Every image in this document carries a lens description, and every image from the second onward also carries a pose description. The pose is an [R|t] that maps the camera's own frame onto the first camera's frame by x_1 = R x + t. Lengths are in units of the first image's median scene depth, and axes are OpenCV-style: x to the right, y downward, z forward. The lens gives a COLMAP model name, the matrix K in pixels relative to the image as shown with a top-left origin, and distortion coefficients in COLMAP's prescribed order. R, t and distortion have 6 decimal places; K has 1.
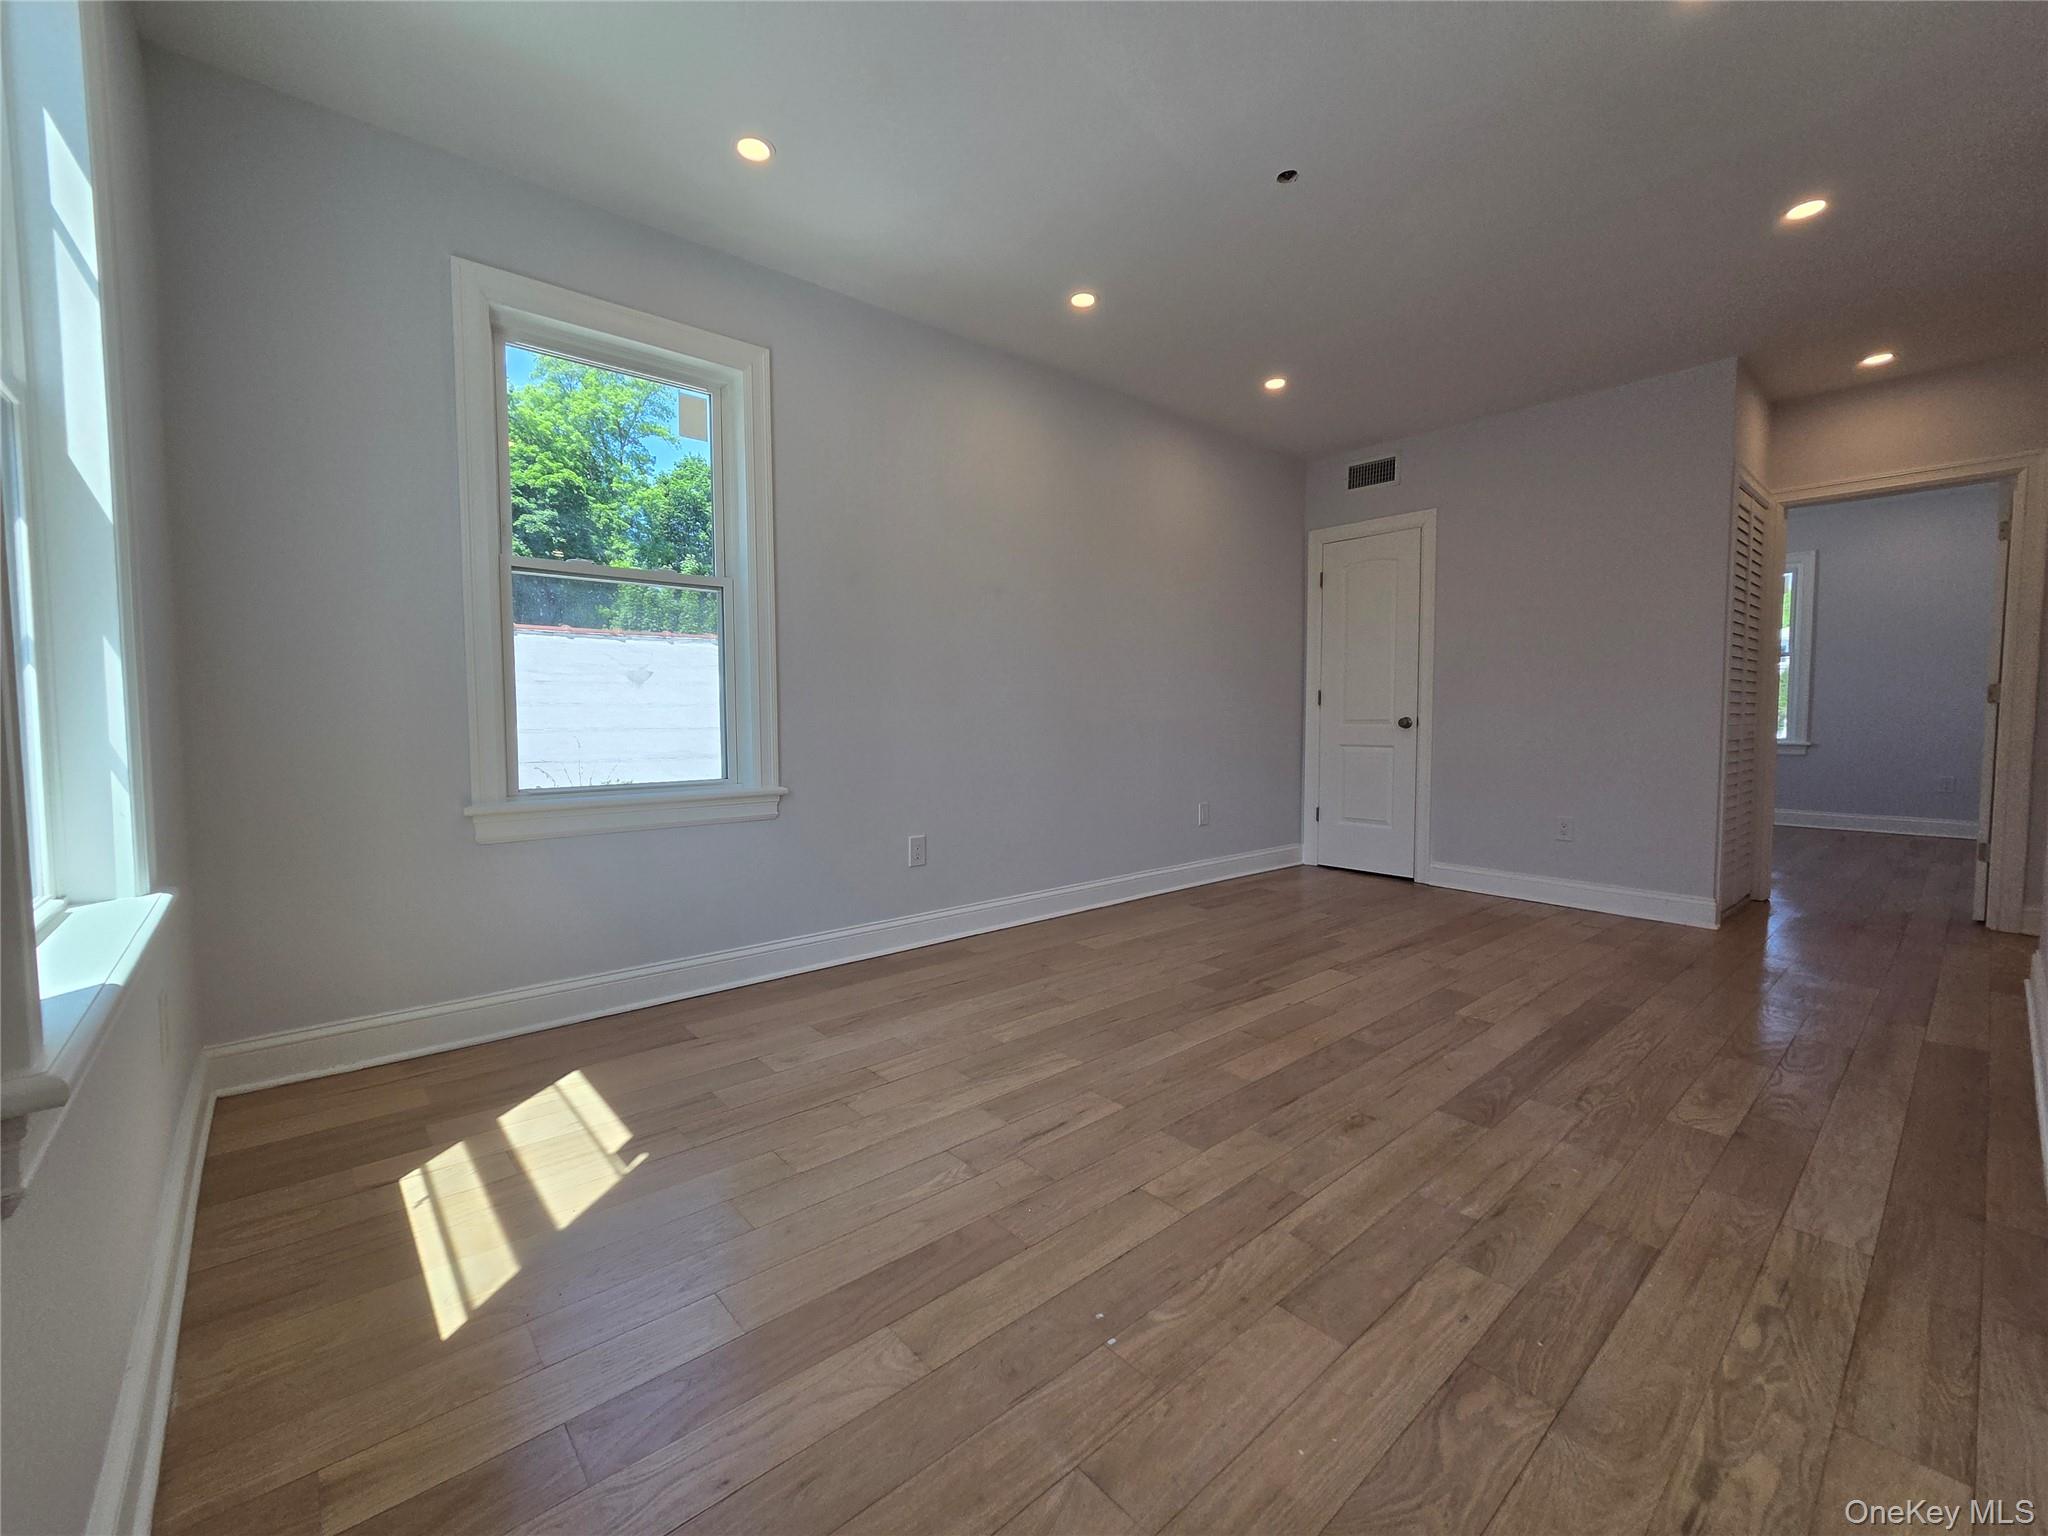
lens RADIAL K [[840.4, 0, 1015.0], [0, 840.4, 763.1], [0, 0, 1]] dist [-0.010225, 0.005688]
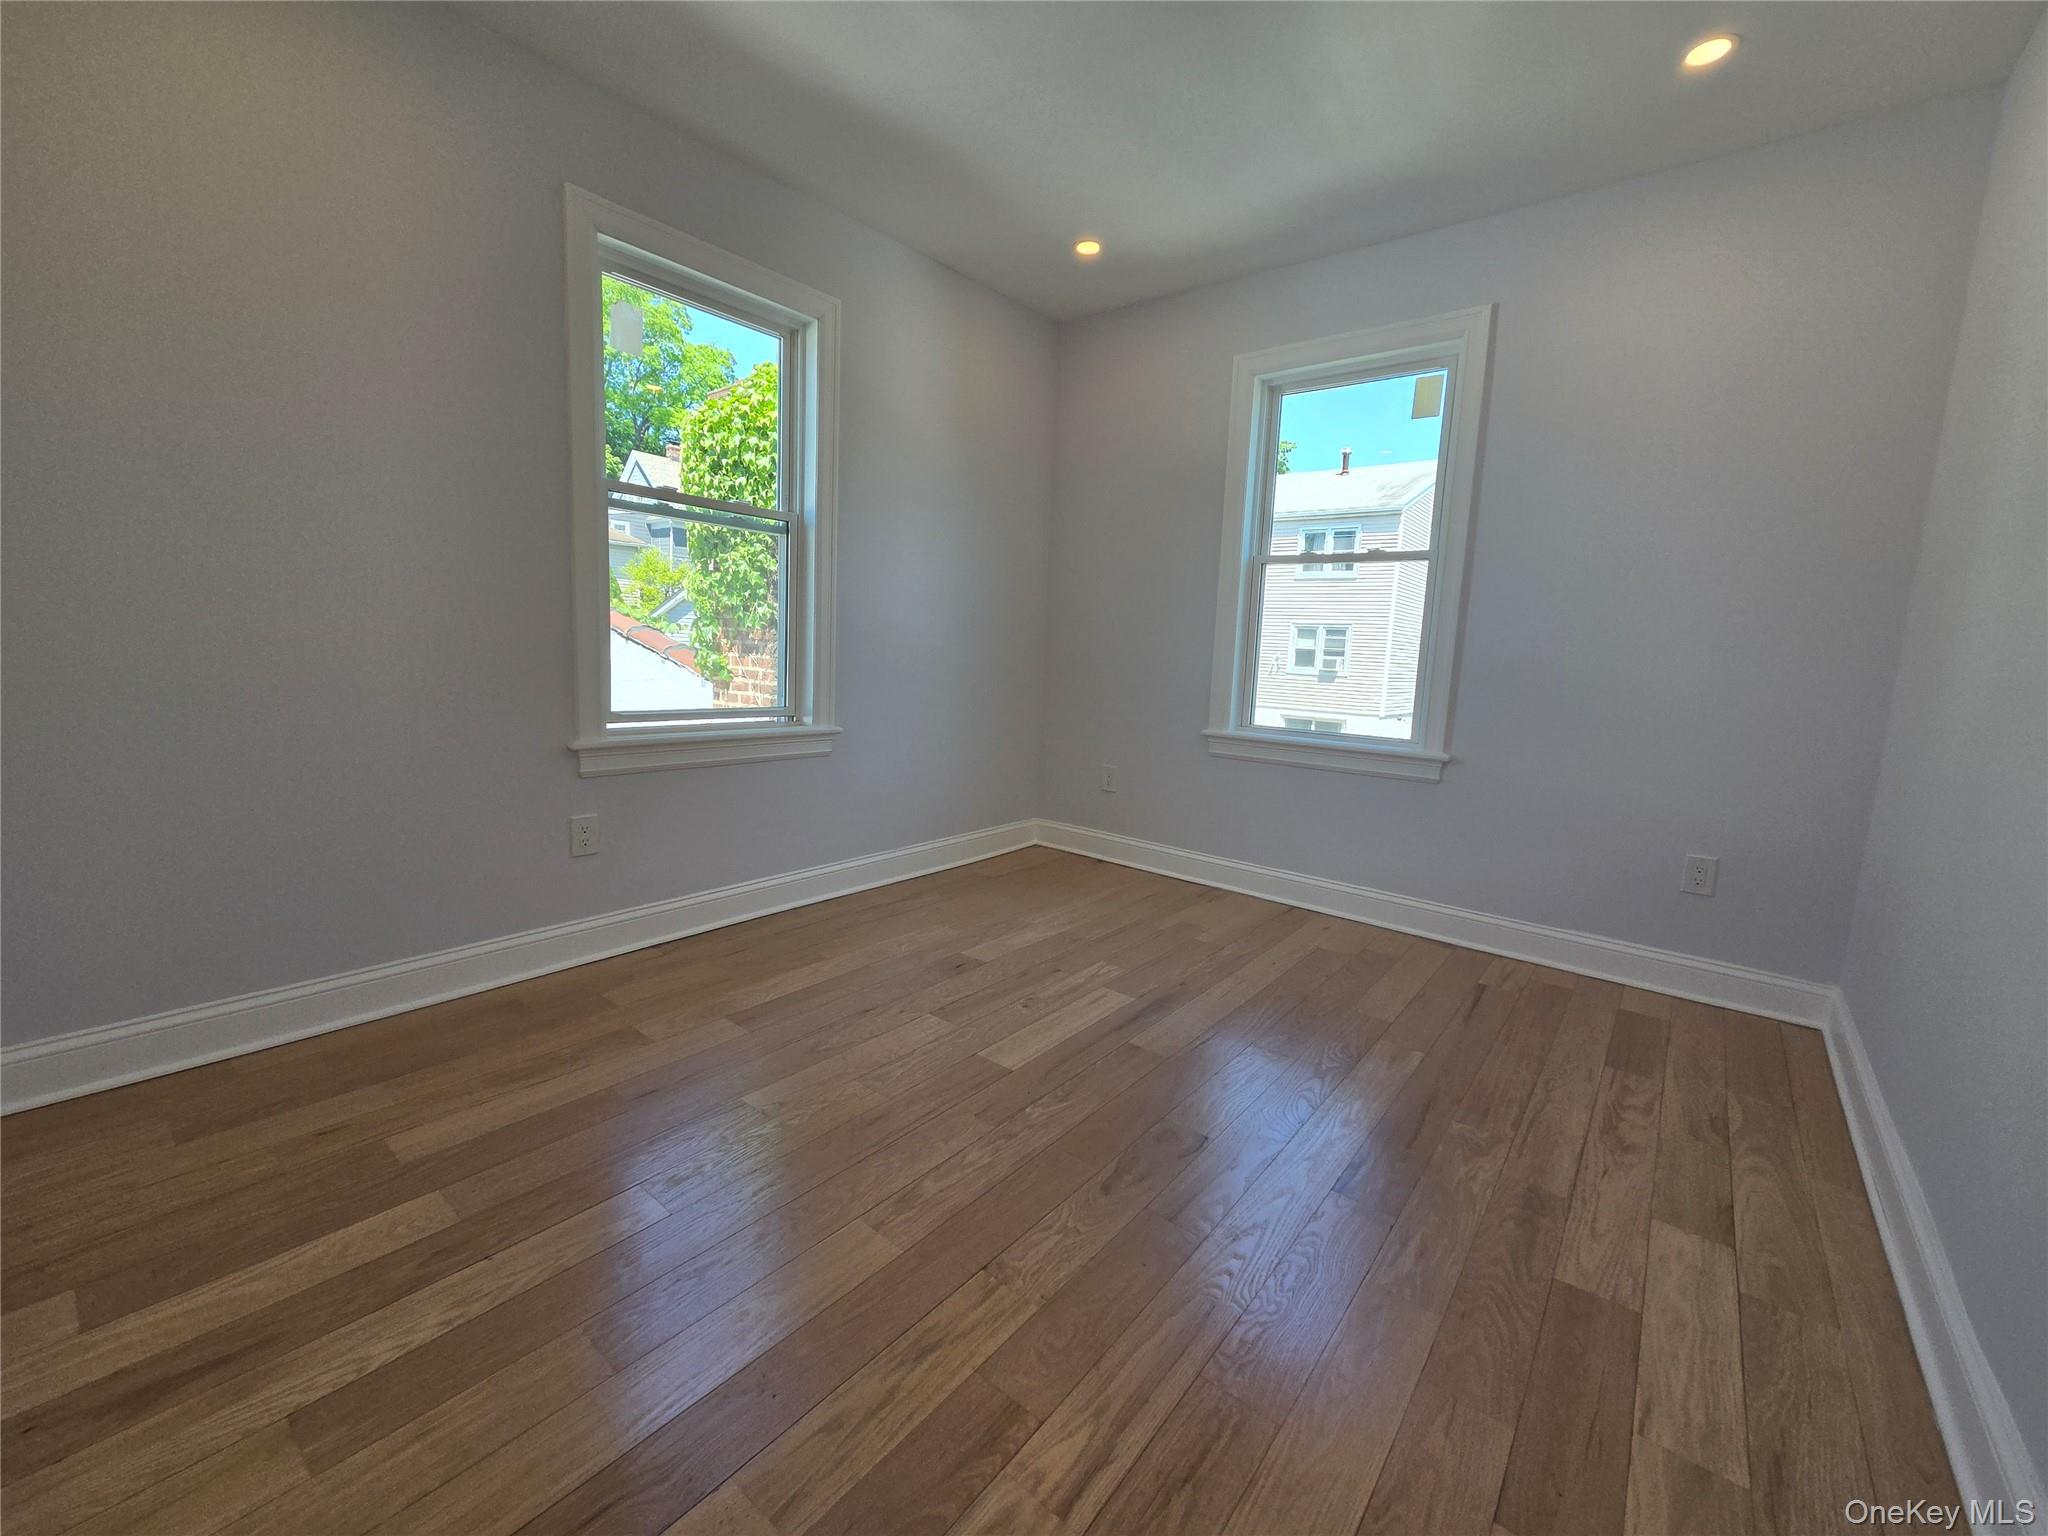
lens RADIAL K [[843.0, 0, 1024.6], [0, 843.0, 762.3], [0, 0, 1]] dist [-0.002969, -0.000543]
pose [[0.176599, 0.132153, -0.975371, 0.776413], [-0.108198, 0.987547, 0.114213, -0.027080], [0.978318, 0.085364, 0.188698, 0.406164]]
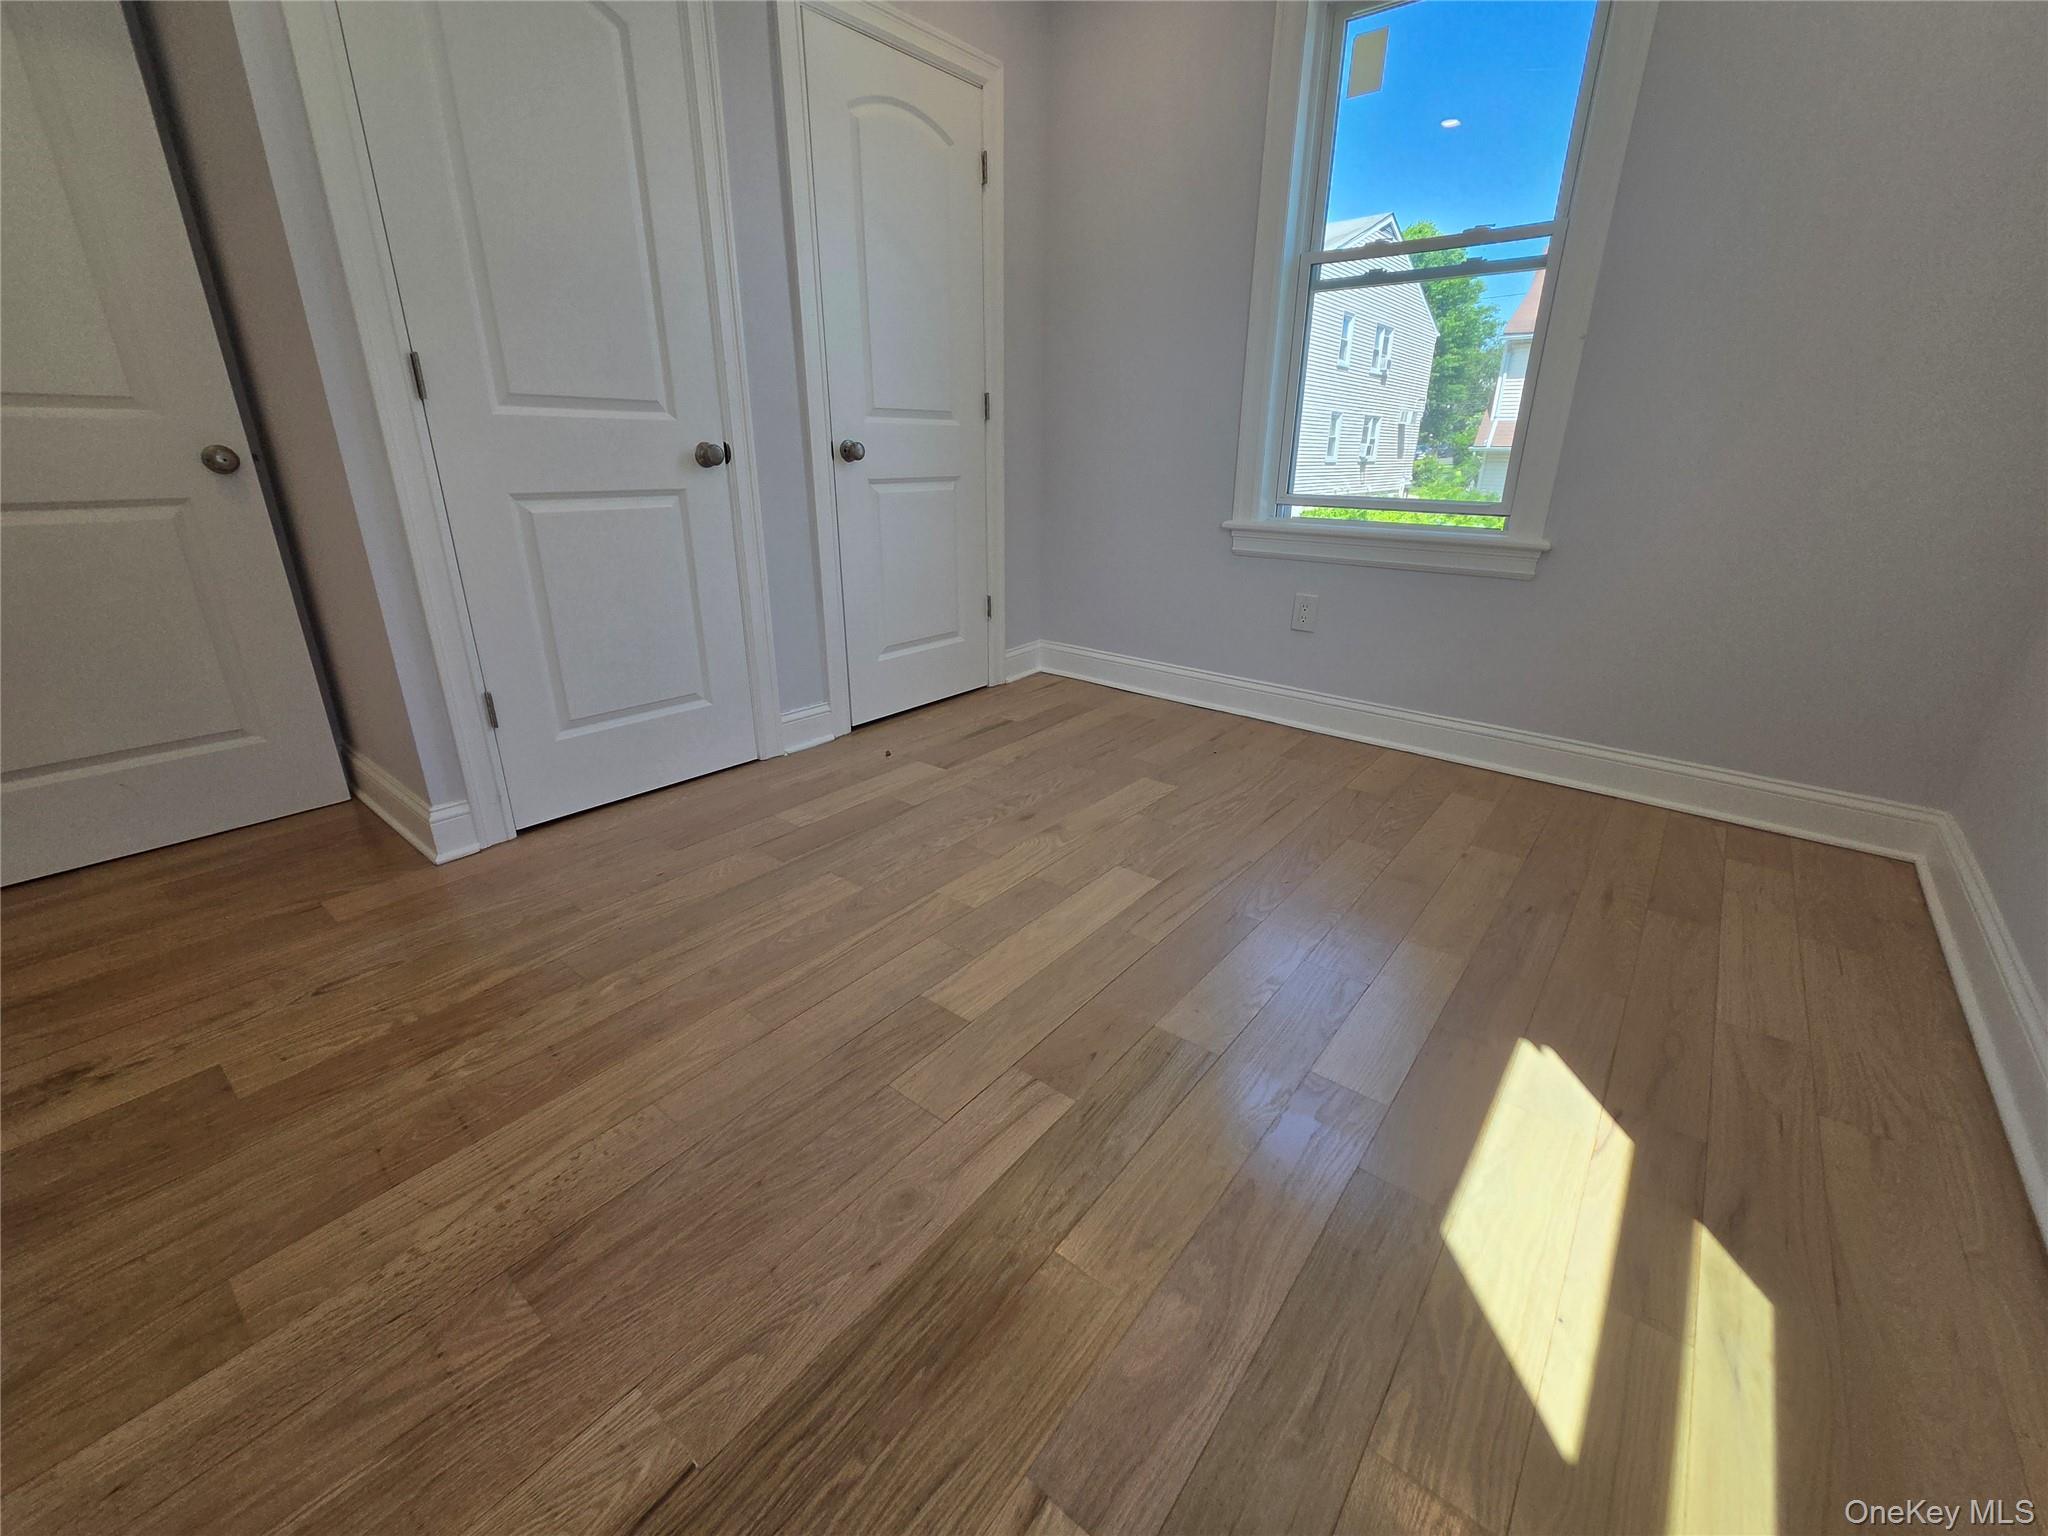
lens RADIAL K [[840.4, 0, 1015.0], [0, 840.4, 763.1], [0, 0, 1]] dist [-0.010225, 0.005688]
pose [[0.161647, 0.341025, -0.926052, 1.124002], [-0.066760, 0.940022, 0.334517, -0.062901], [0.984588, 0.007749, 0.174719, -0.004501]]
